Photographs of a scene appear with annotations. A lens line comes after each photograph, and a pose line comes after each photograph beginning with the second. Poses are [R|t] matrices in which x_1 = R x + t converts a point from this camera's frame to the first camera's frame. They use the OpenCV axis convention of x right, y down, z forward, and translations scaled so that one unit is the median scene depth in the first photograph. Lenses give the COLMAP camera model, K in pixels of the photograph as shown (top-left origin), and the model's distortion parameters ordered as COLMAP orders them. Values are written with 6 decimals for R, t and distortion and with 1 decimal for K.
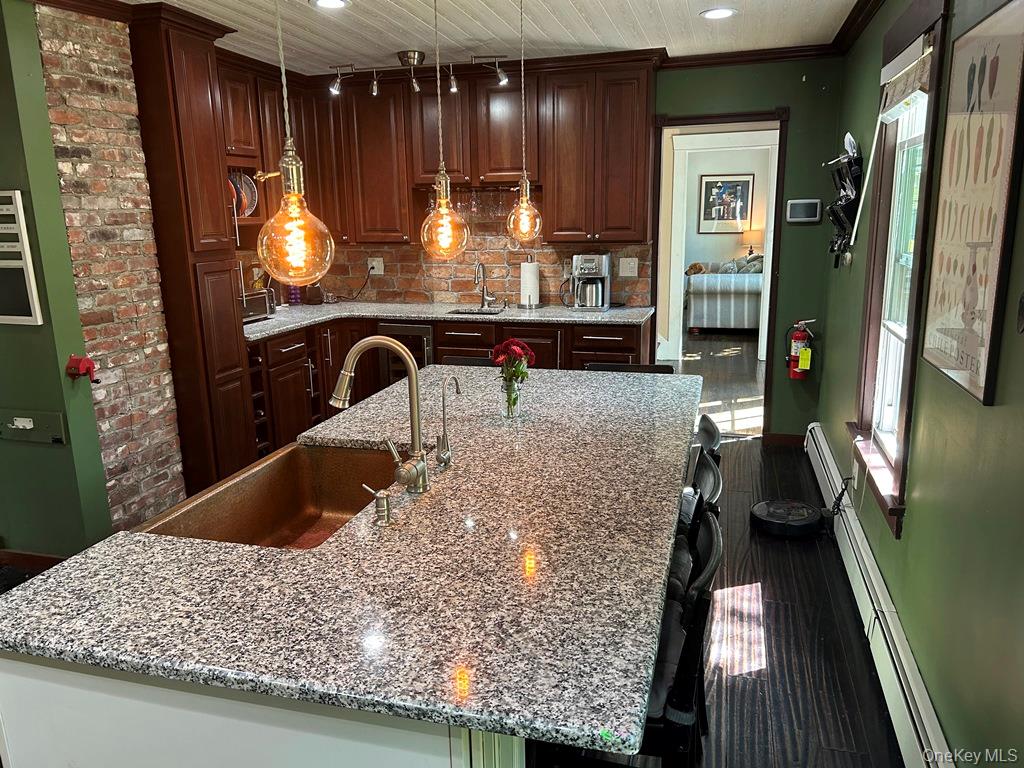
lens RADIAL K [[766.1, 0, 511.1], [0, 766.1, 384.4], [0, 0, 1]] dist [0.020872, -0.046298]
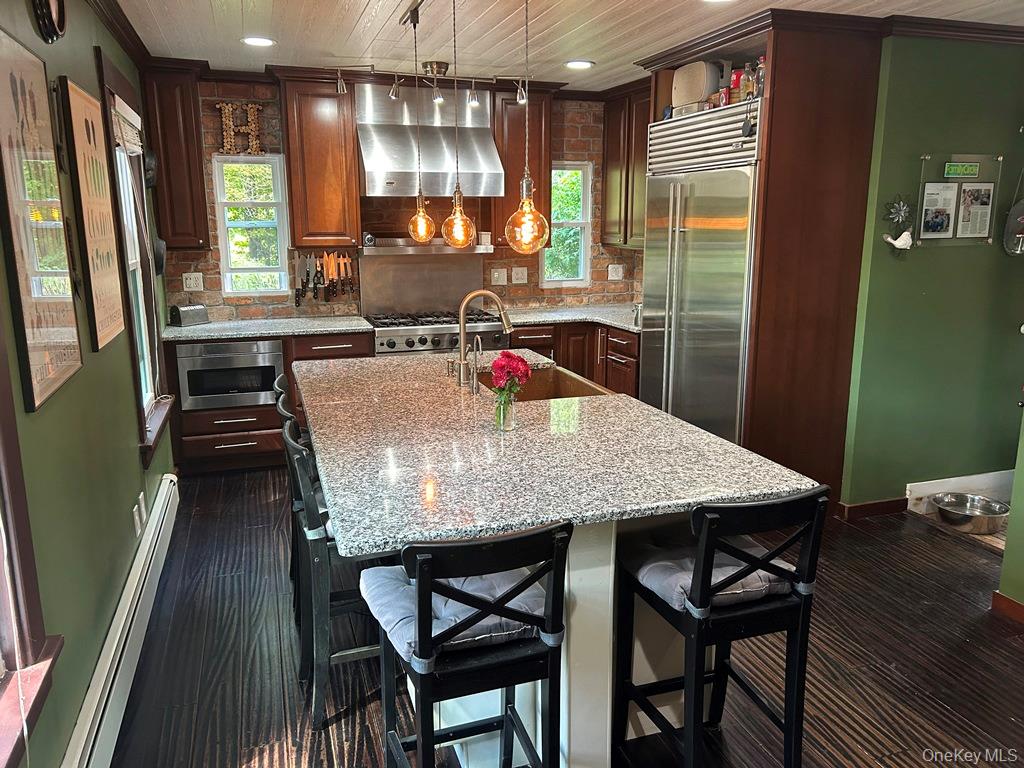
lens RADIAL K [[766.1, 0, 512.8], [0, 766.1, 382.4], [0, 0, 1]] dist [0.020872, -0.046298]
pose [[-0.831145, 0.131869, -0.540192, 0.535805], [-0.108991, 0.913994, 0.390815, -0.413507], [0.545269, 0.383700, -0.745289, 1.811776]]
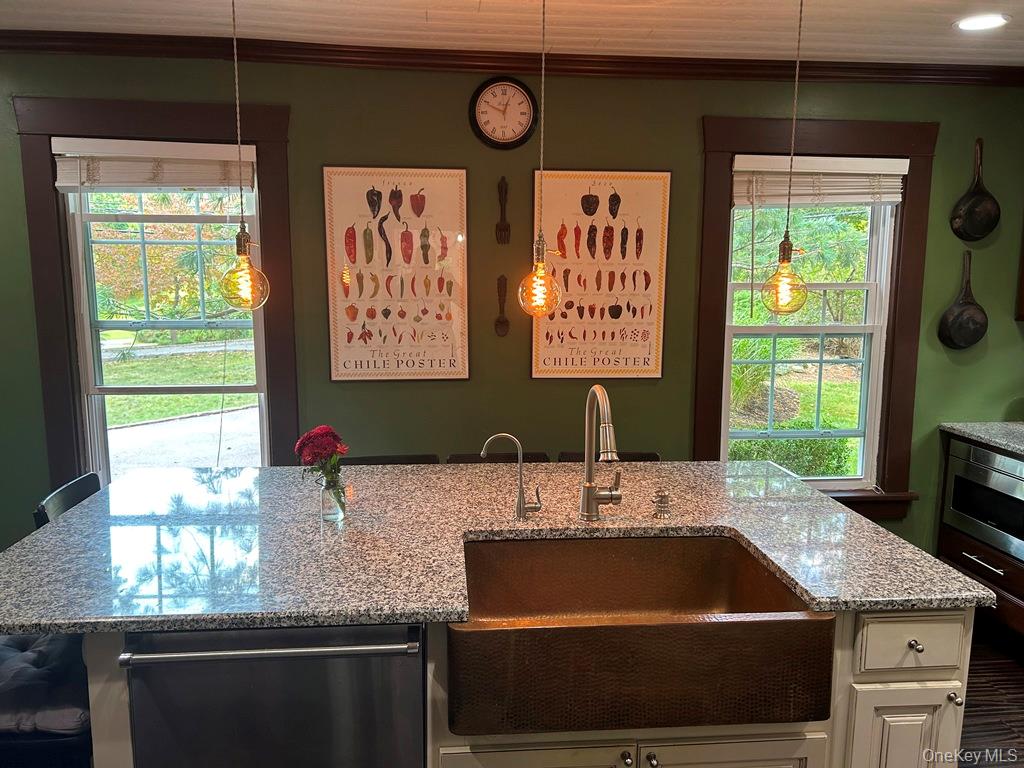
lens RADIAL K [[766.1, 0, 509.5], [0, 766.1, 381.4], [0, 0, 1]] dist [0.020872, -0.046298]
pose [[-0.346771, -0.117783, 0.930525, -0.877672], [0.209899, 0.957179, 0.199378, -0.241498], [-0.914162, 0.264455, -0.307199, 1.115743]]
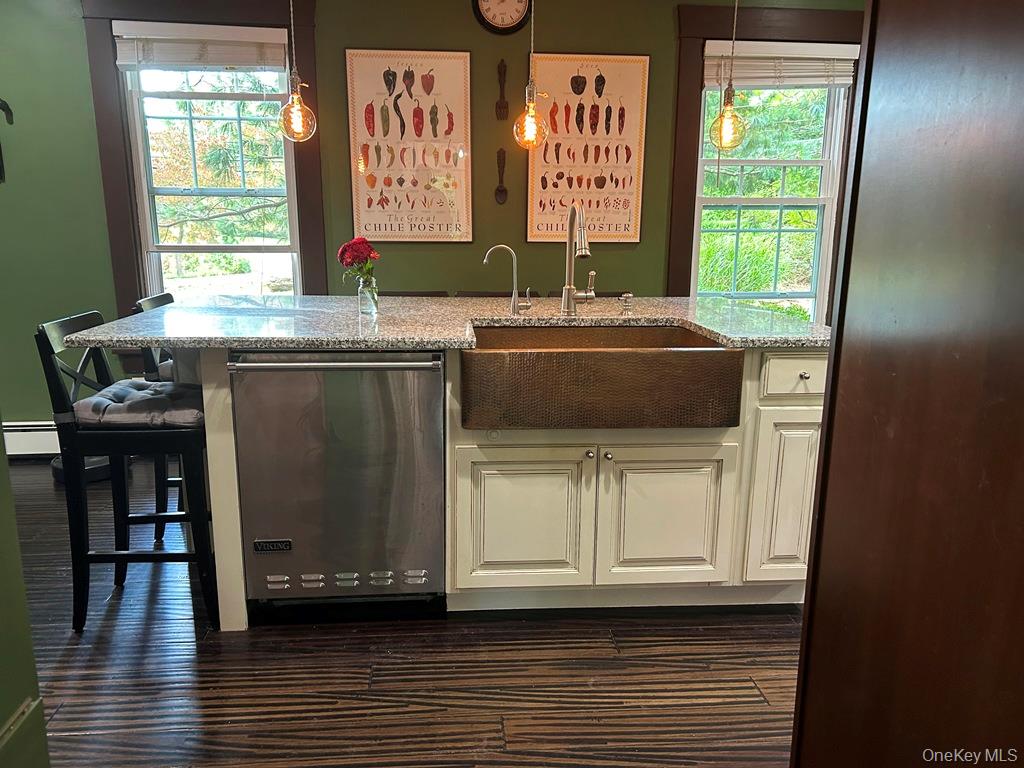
lens RADIAL K [[766.1, 0, 506.3], [0, 766.1, 392.9], [0, 0, 1]] dist [0.020872, -0.046298]
pose [[-0.342538, -0.197779, 0.918450, -1.115103], [0.208687, 0.937152, 0.279636, -0.126353], [-0.916034, 0.287455, -0.279736, 1.227497]]
